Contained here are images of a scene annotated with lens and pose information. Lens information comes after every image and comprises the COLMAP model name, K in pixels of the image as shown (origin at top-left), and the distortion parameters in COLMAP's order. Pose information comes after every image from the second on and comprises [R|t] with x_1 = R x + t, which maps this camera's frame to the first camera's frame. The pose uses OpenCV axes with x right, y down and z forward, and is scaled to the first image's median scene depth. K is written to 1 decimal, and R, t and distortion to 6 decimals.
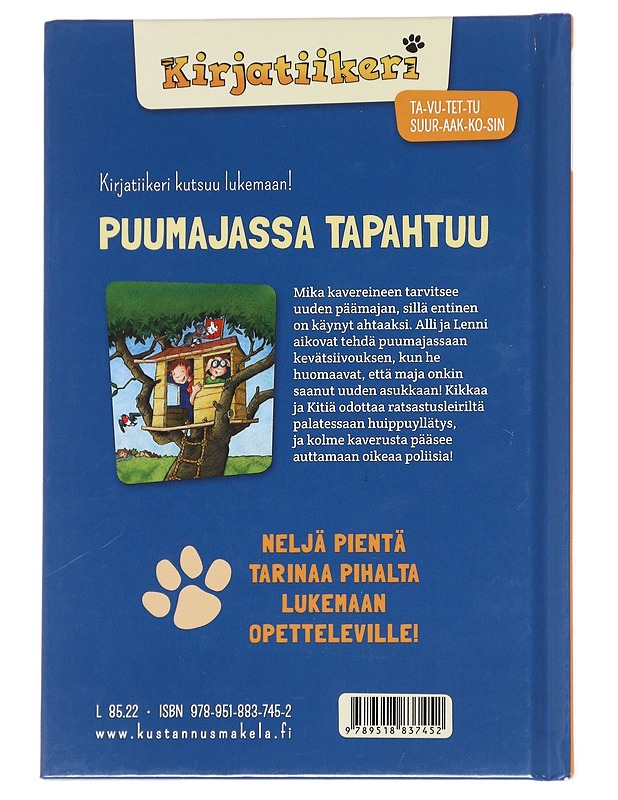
lens RADIAL K [[4383.6, 0, 310.7], [0, 4383.6, 466.7], [0, 0, 1]] dist [2.461826, 3.020060]
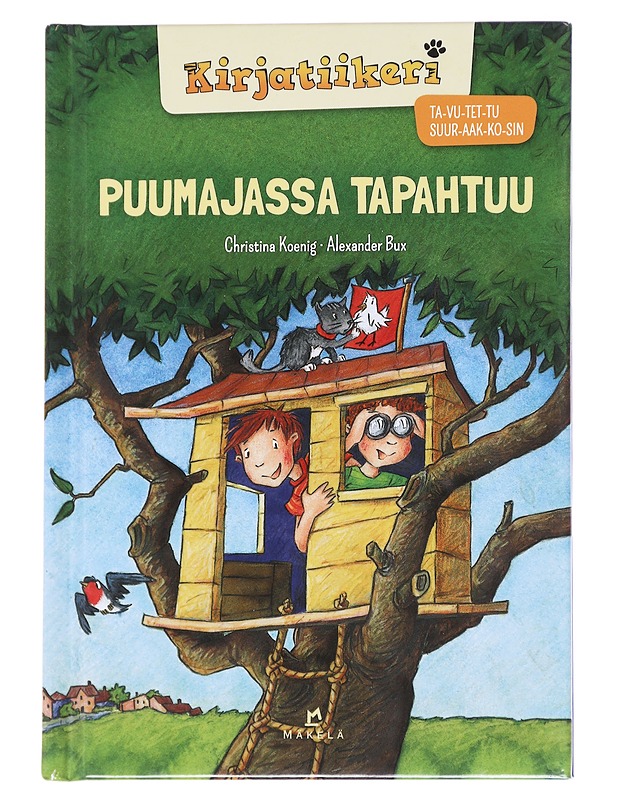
lens RADIAL K [[4310.2, 0, 309.0], [0, 4310.2, 512.8], [0, 0, 1]] dist [-0.327423, 666.154665]
pose [[0.999691, 0.024835, -0.000860, -0.026234], [-0.024816, 0.999537, 0.017594, -0.022518], [0.001296, -0.017567, 0.999845, 0.683849]]
